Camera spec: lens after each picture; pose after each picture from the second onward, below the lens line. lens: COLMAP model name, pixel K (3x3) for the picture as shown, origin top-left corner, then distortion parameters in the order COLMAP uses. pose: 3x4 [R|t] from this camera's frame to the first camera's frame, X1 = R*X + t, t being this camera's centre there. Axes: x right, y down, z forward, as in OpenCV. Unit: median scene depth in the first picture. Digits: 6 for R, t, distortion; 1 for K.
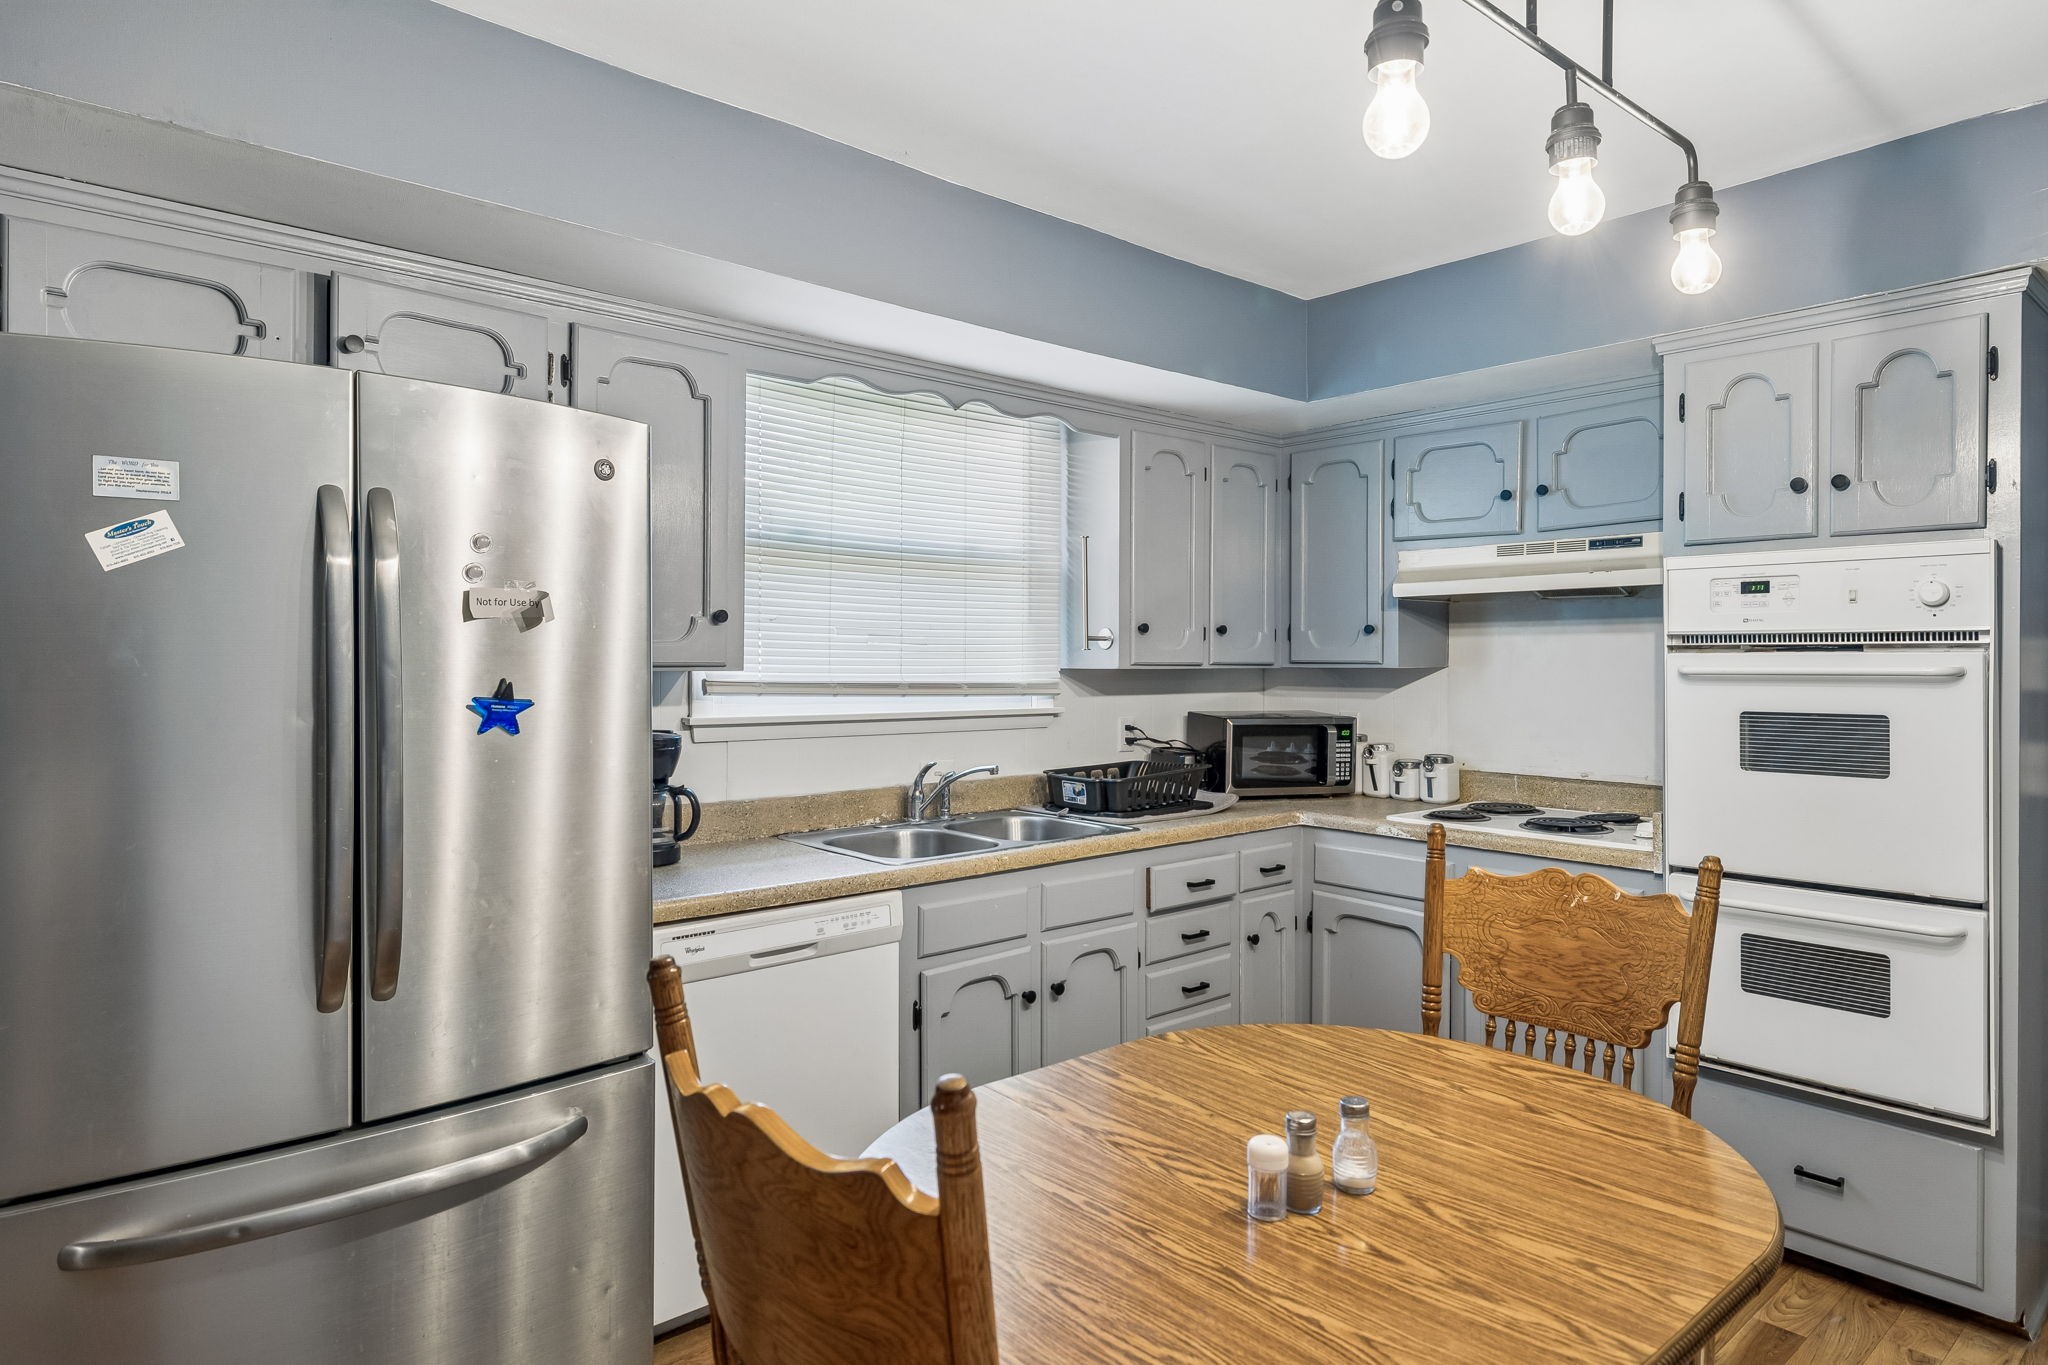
lens RADIAL K [[1180.6, 0, 1021.3], [0, 1180.6, 667.9], [0, 0, 1]] dist [0.001365, 0.000799]
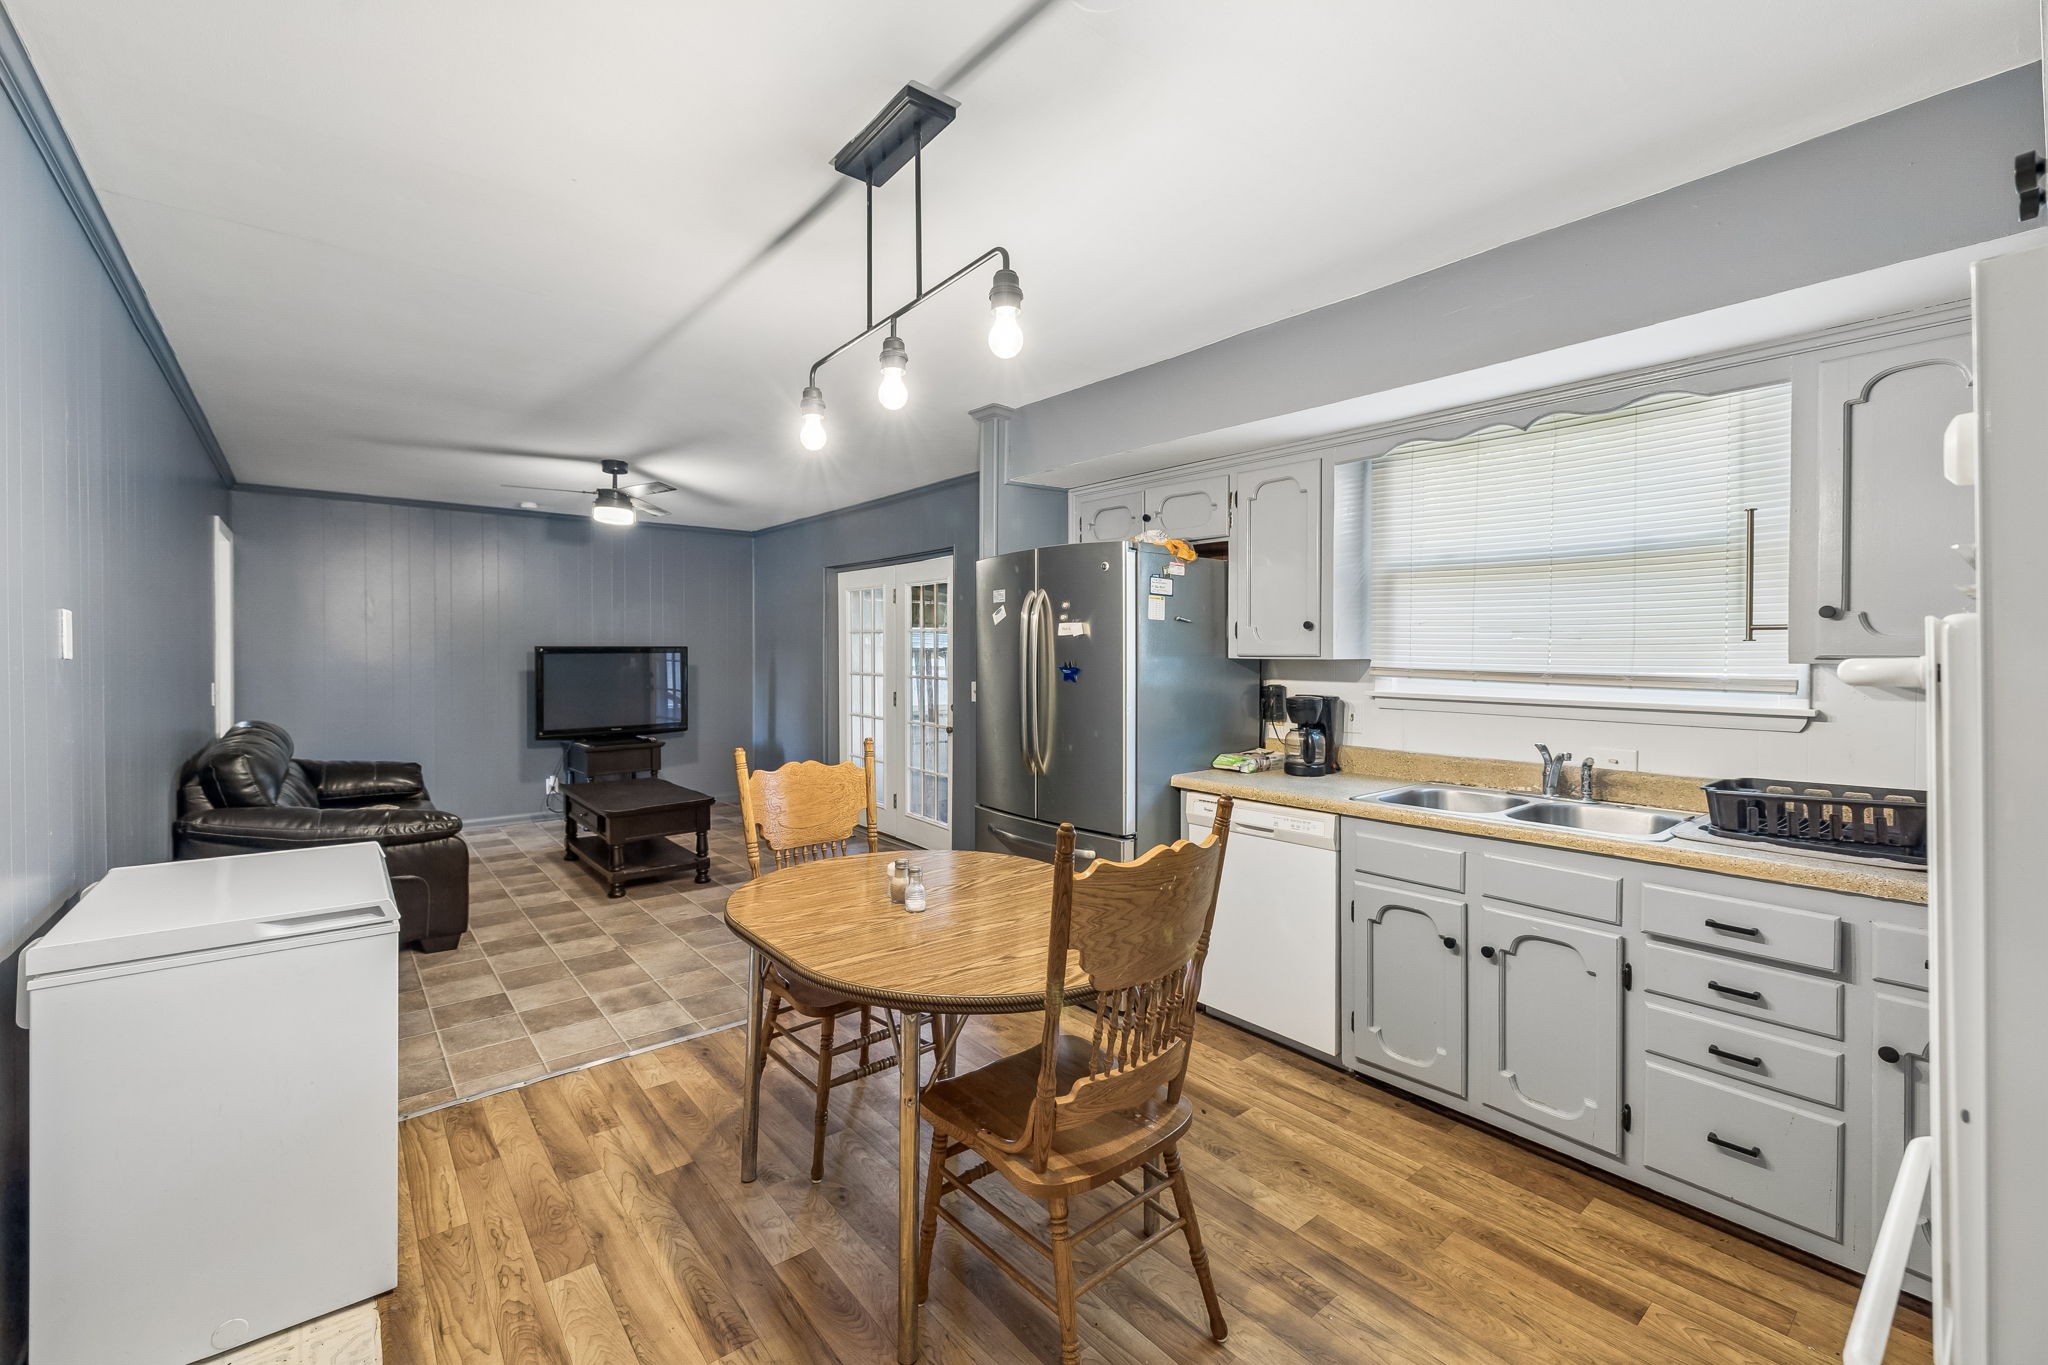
lens RADIAL K [[861.1, 0, 1023.9], [0, 861.1, 656.1], [0, 0, 1]] dist [0.000989, 0.000844]
pose [[-0.031285, 0.001726, -0.999509, 0.881987], [-0.009877, 0.999949, 0.002036, -0.000208], [0.999462, 0.009936, -0.031266, 0.619016]]
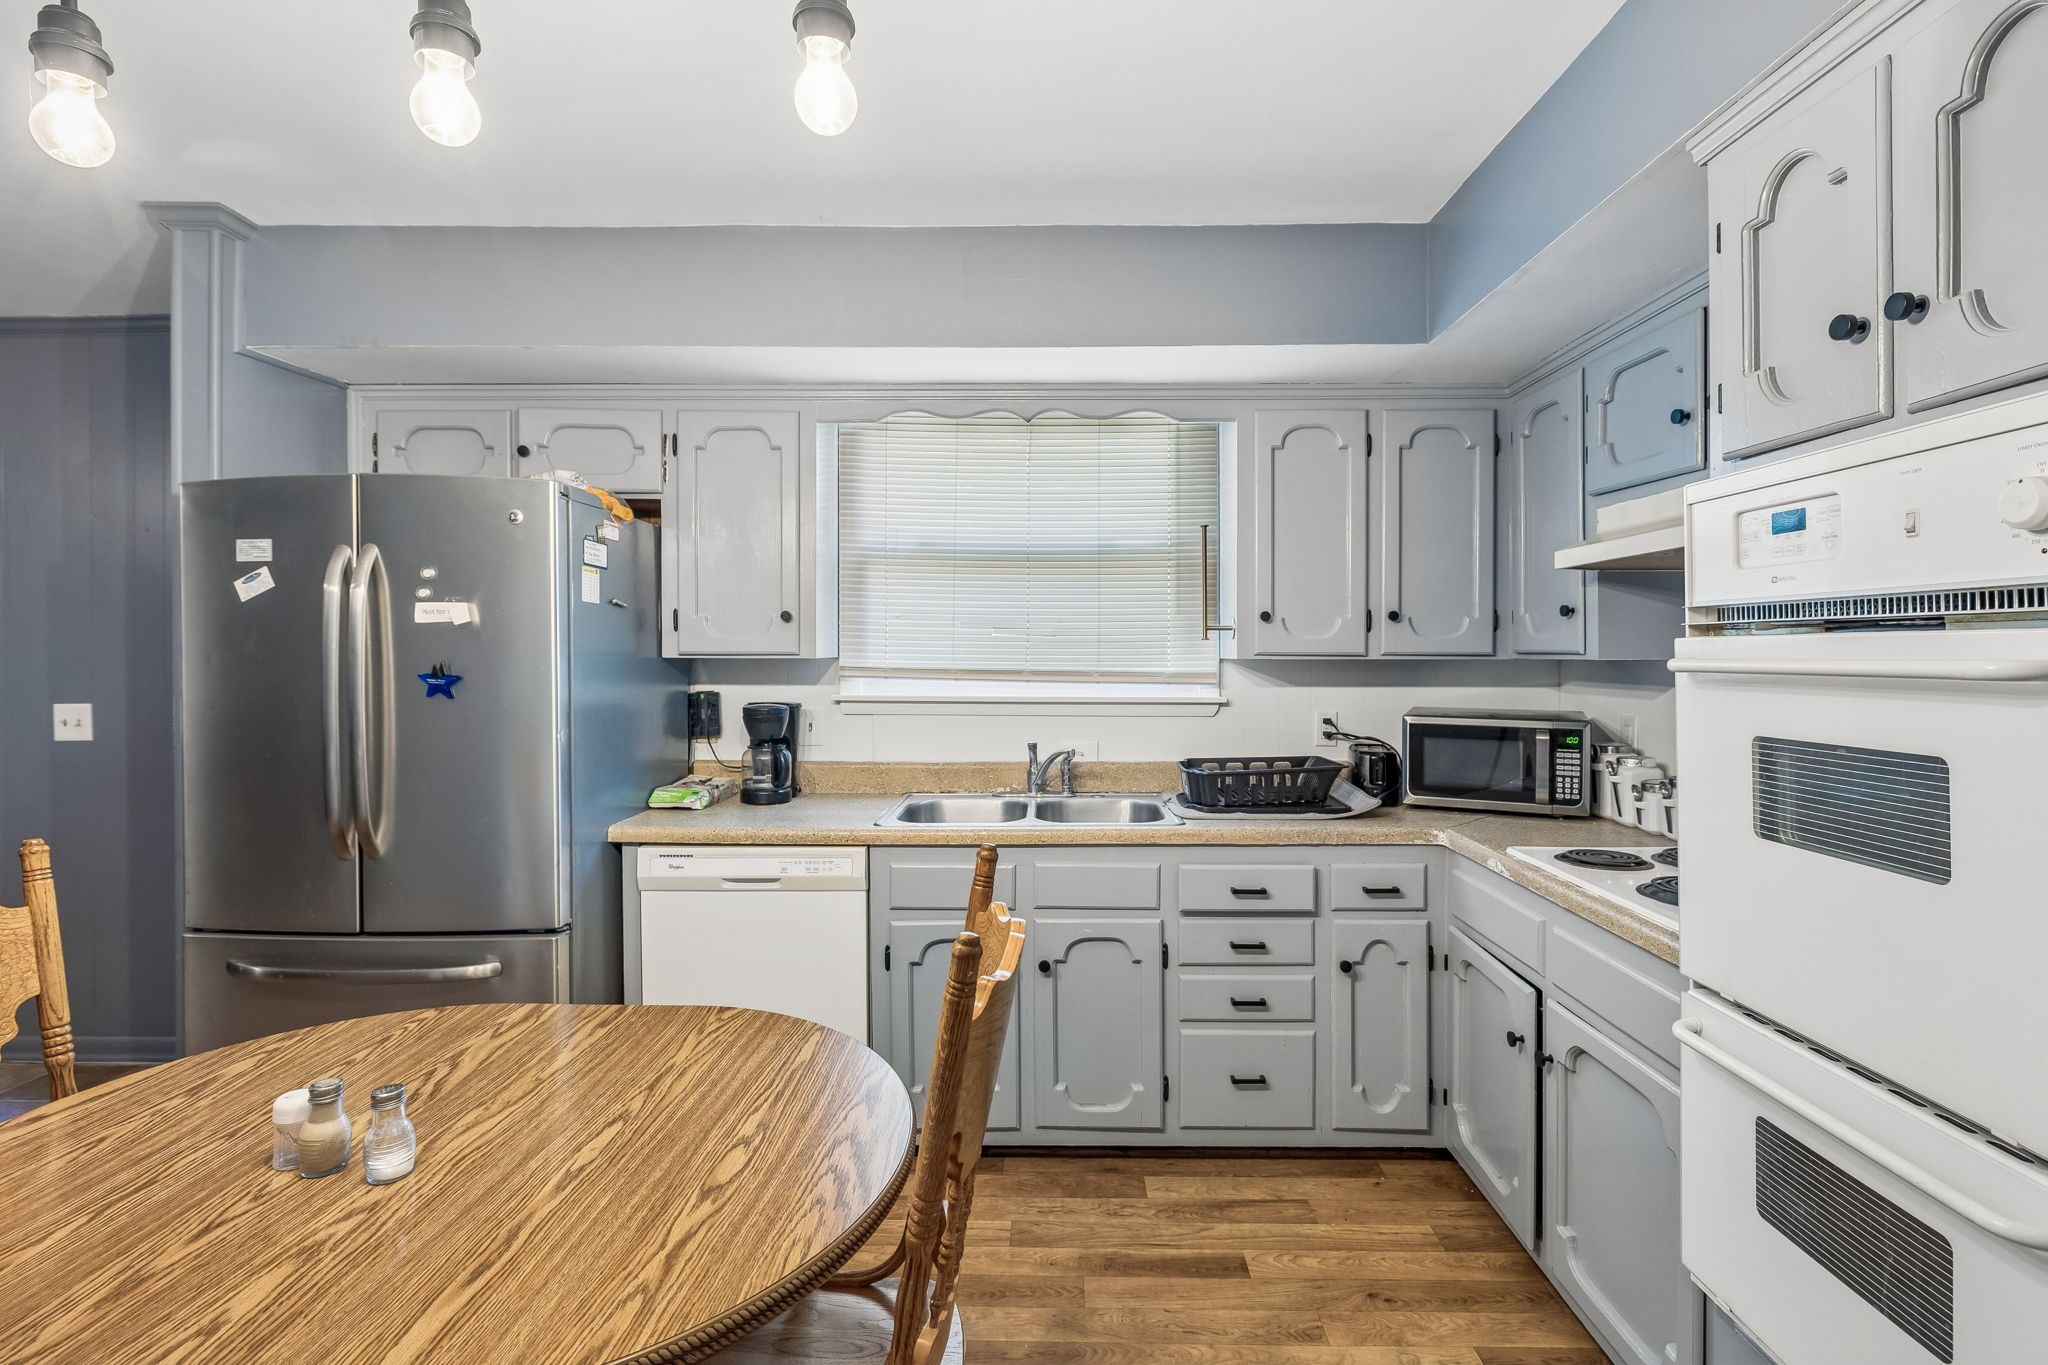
lens RADIAL K [[961.7, 0, 1041.9], [0, 961.7, 655.9], [0, 0, 1]] dist [-0.005173, 0.001588]
pose [[0.743827, 0.002737, -0.668366, 0.621631], [-0.004244, 0.999991, -0.000628, -0.000684], [0.668358, 0.003304, 0.743832, 0.385427]]
